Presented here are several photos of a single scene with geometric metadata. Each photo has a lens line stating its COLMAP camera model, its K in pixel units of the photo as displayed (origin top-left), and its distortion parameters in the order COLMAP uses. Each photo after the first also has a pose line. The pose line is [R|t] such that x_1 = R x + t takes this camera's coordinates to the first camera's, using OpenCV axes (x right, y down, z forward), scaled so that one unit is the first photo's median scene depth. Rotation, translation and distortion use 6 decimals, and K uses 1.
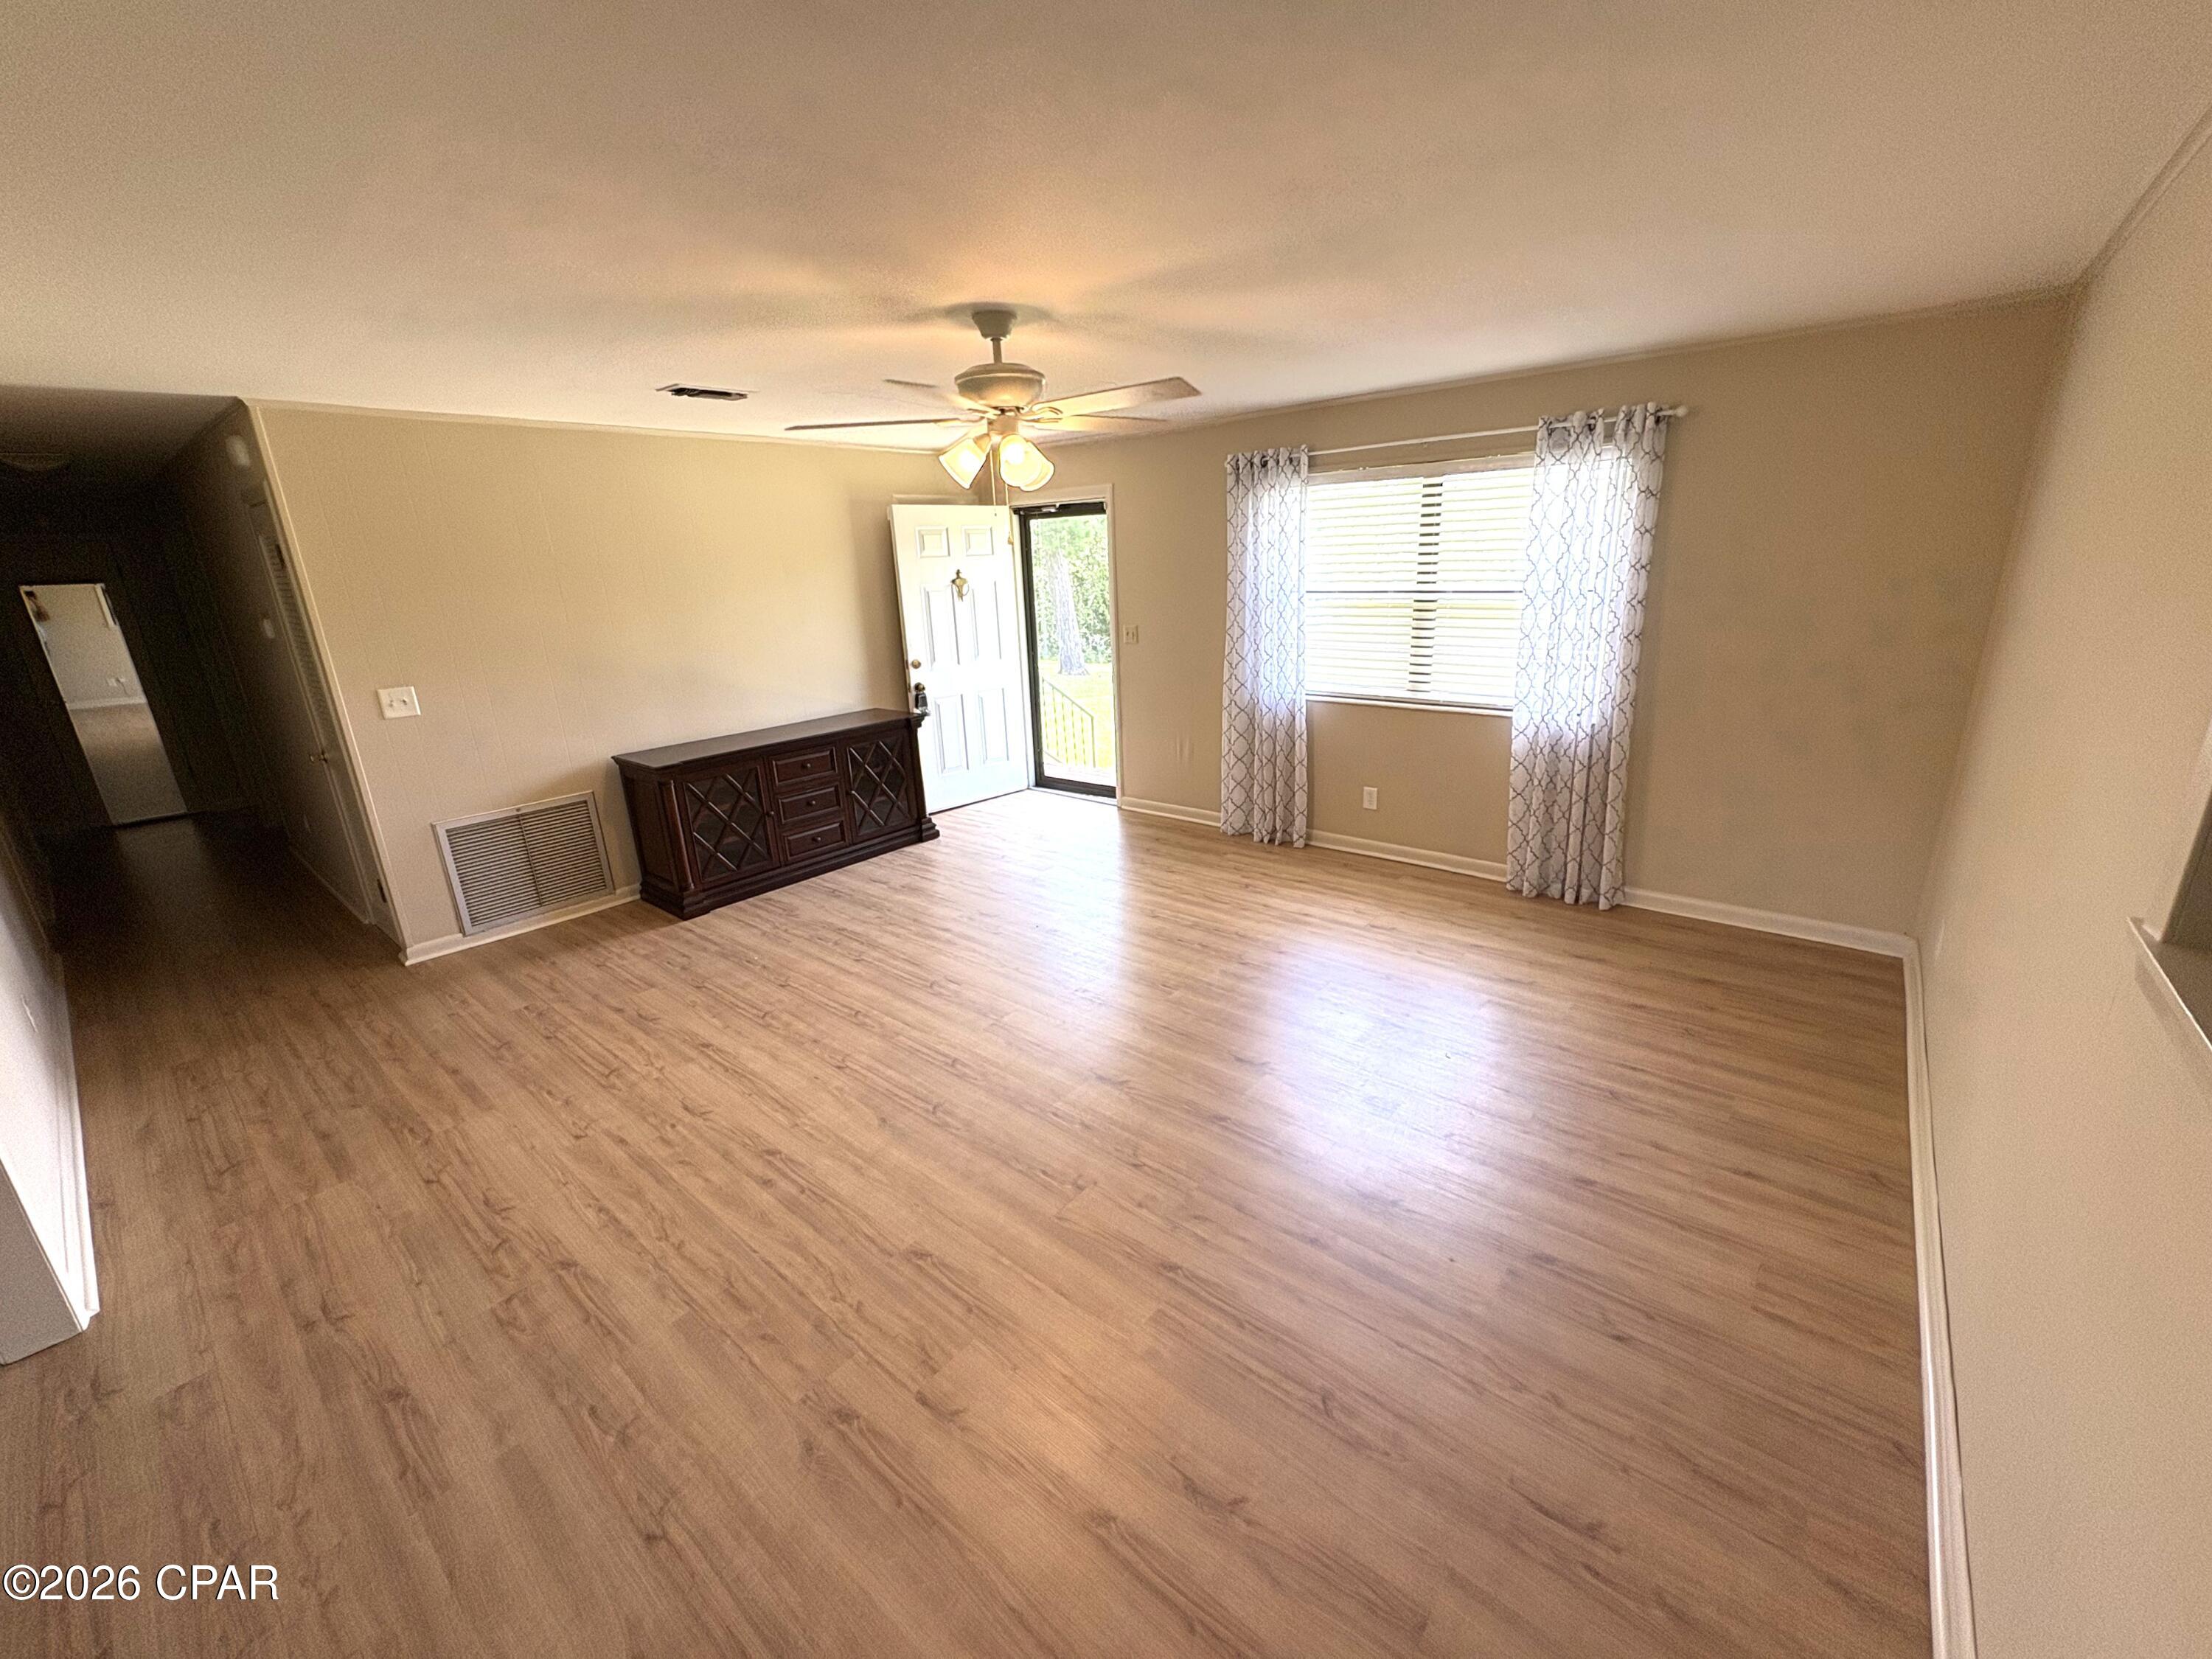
lens RADIAL K [[878.1, 0, 1106.3], [0, 878.1, 830.7], [0, 0, 1]] dist [0.001865, -0.000893]
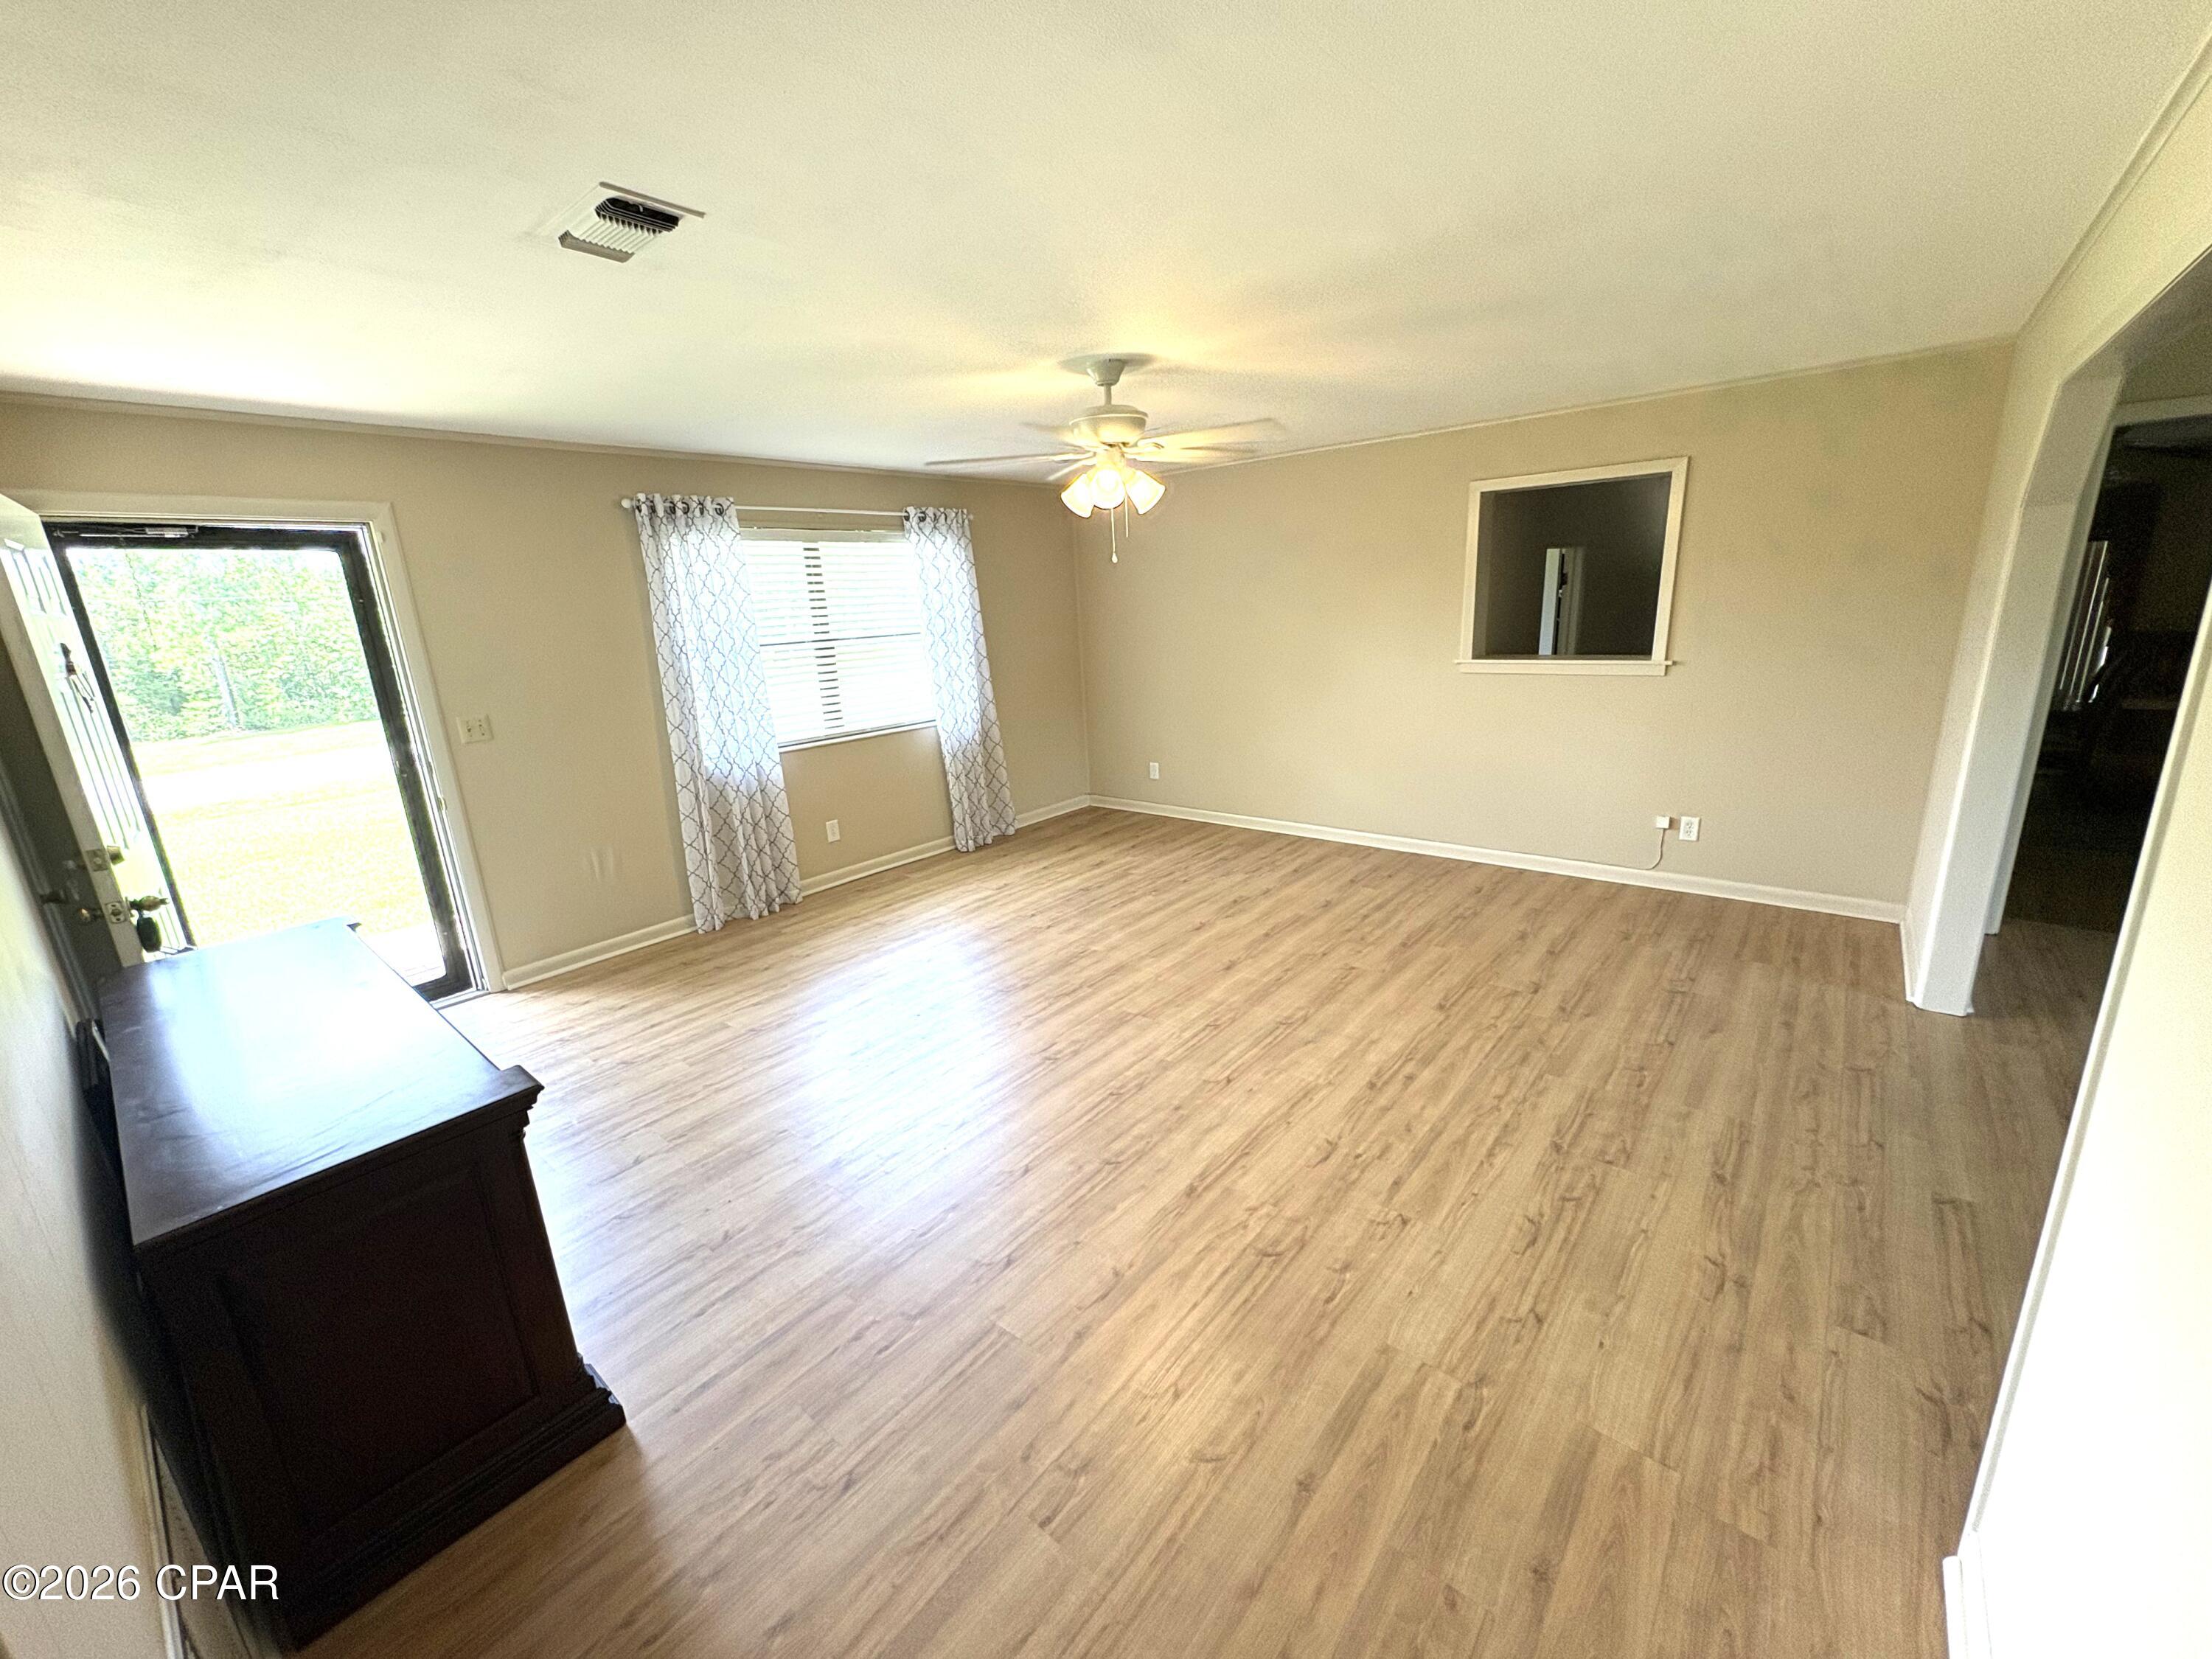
lens RADIAL K [[878.1, 0, 1106.3], [0, 878.1, 830.7], [0, 0, 1]] dist [0.001865, -0.000893]
pose [[0.001128, -0.221361, 0.975191, -1.226363], [0.347218, 0.914606, 0.207207, -0.236730], [-0.937784, 0.338370, 0.077892, 0.993783]]
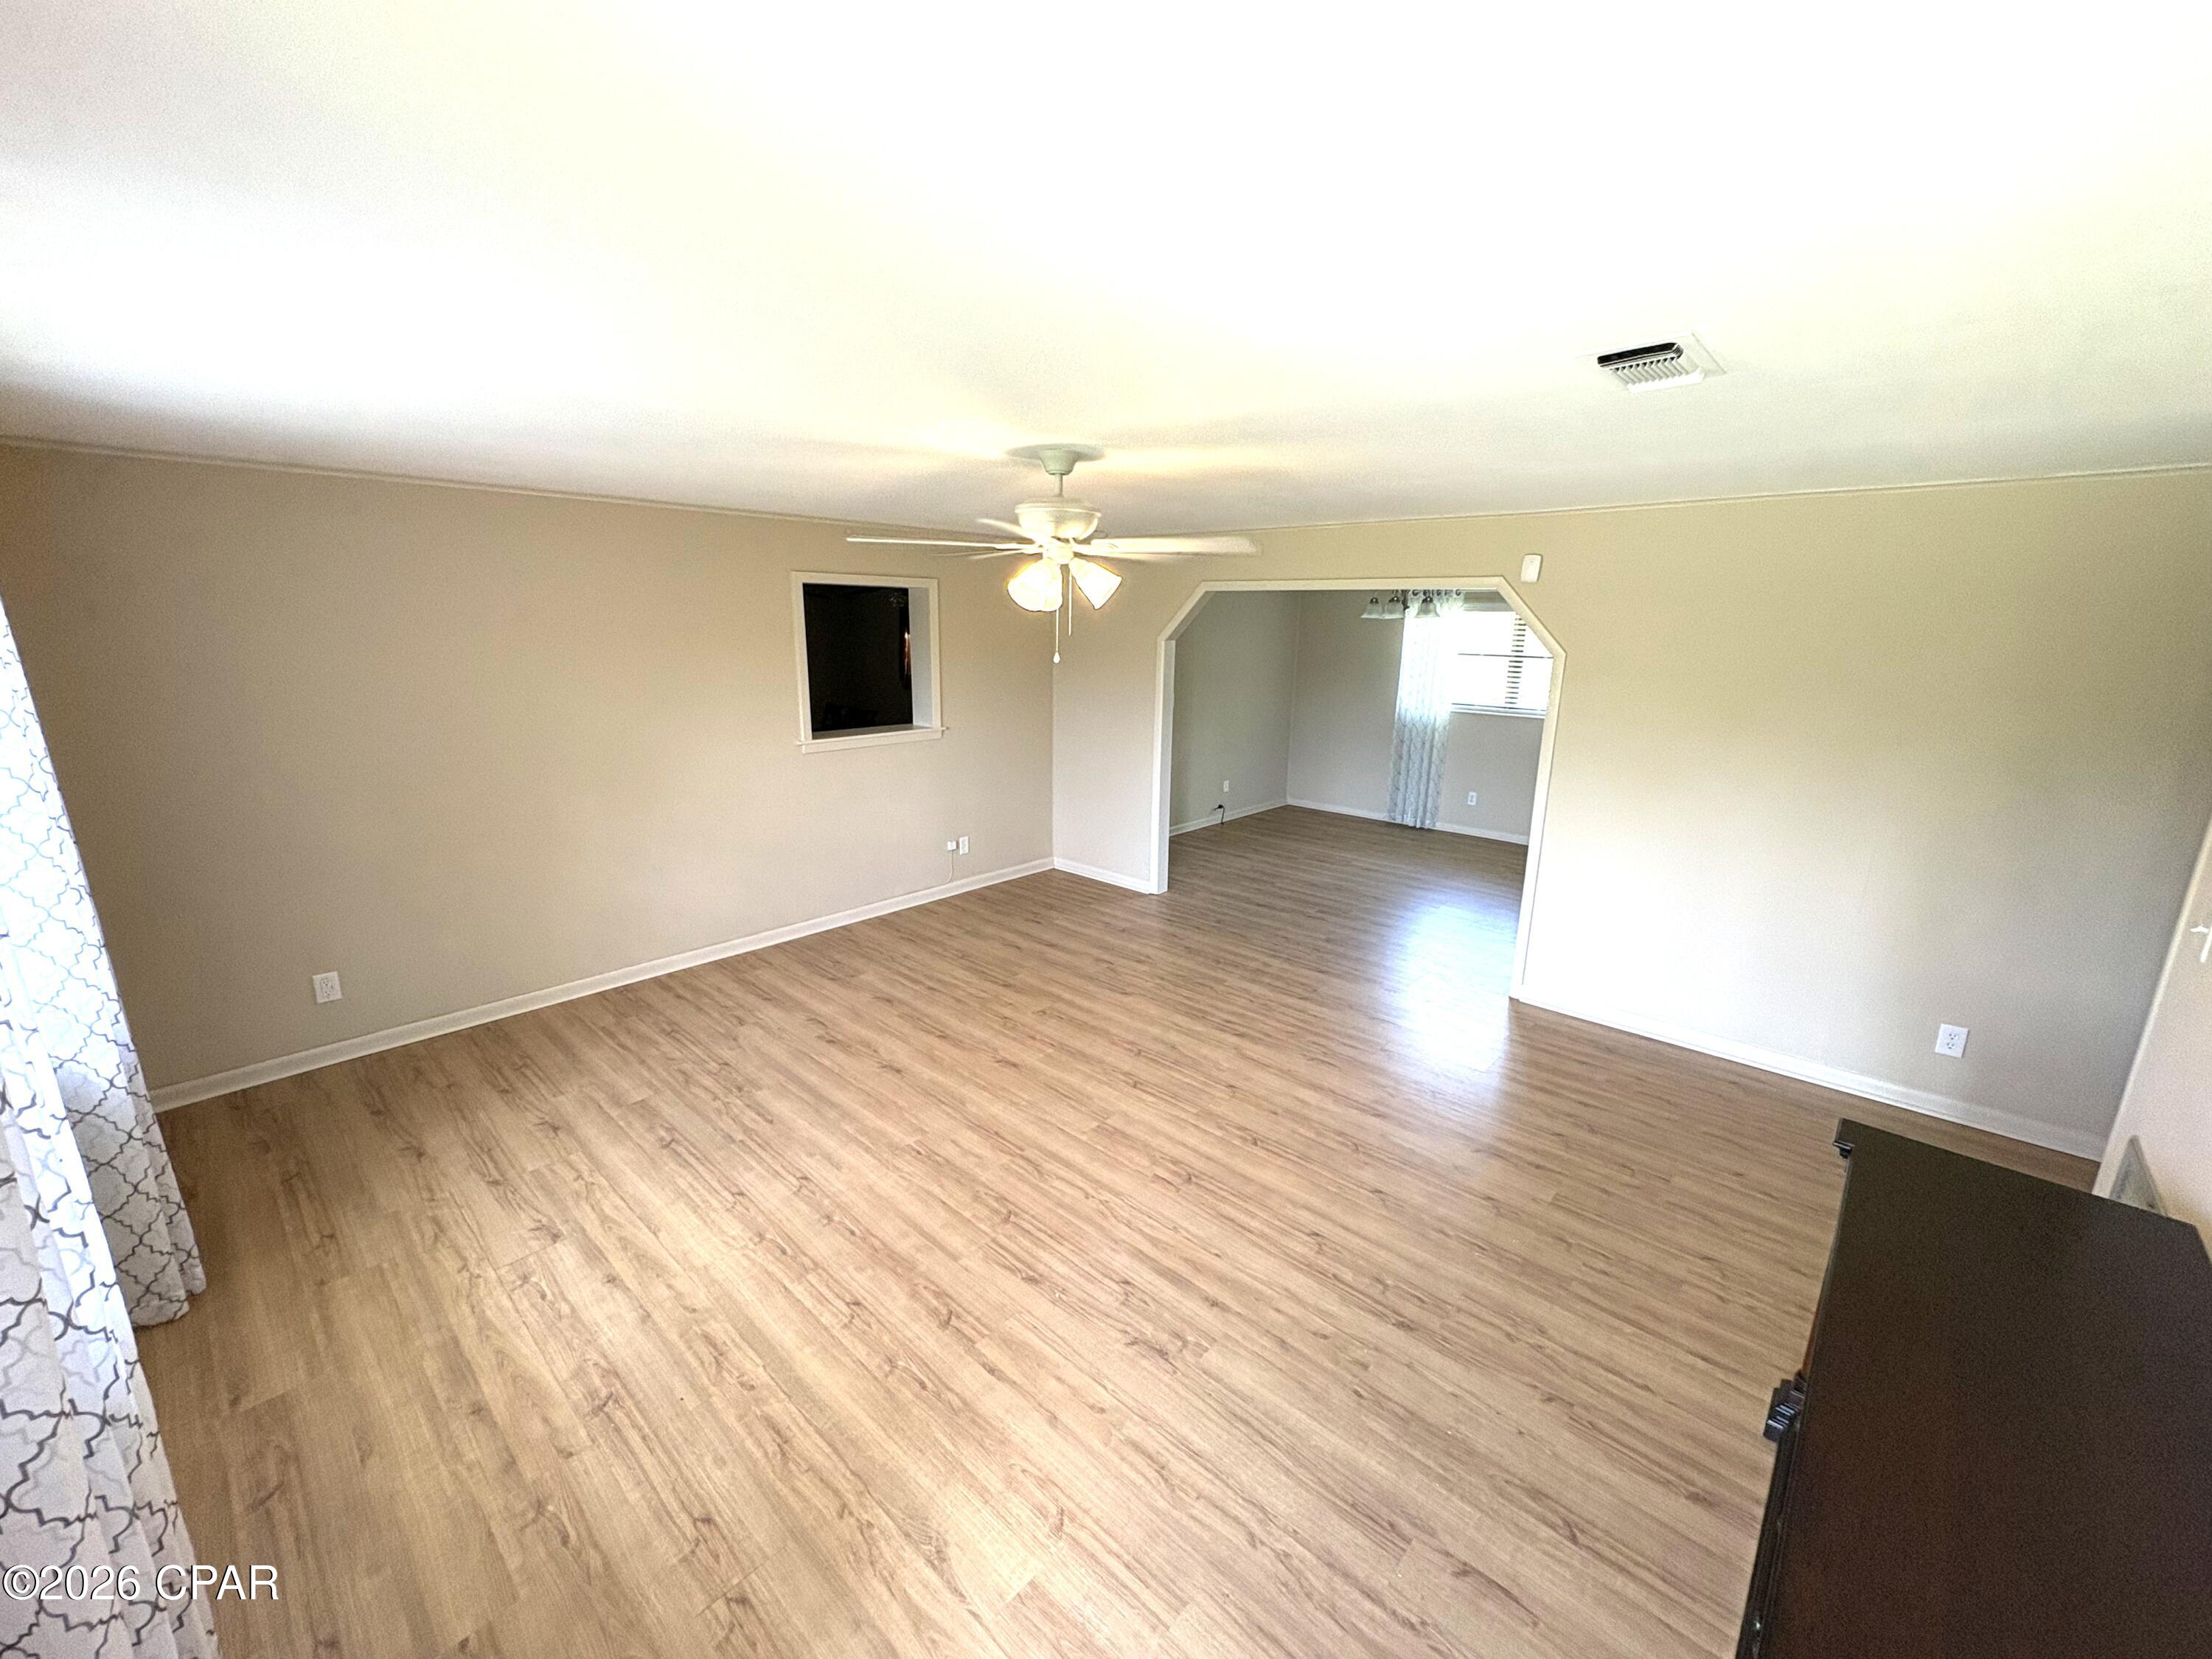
lens RADIAL K [[877.9, 0, 1100.5], [0, 877.9, 836.3], [0, 0, 1]] dist [-0.000009, -0.000113]
pose [[-0.998425, 0.013886, 0.054349, -0.202621], [0.040213, 0.852684, 0.520877, -0.657039], [-0.039110, 0.522242, -0.851900, 1.898643]]
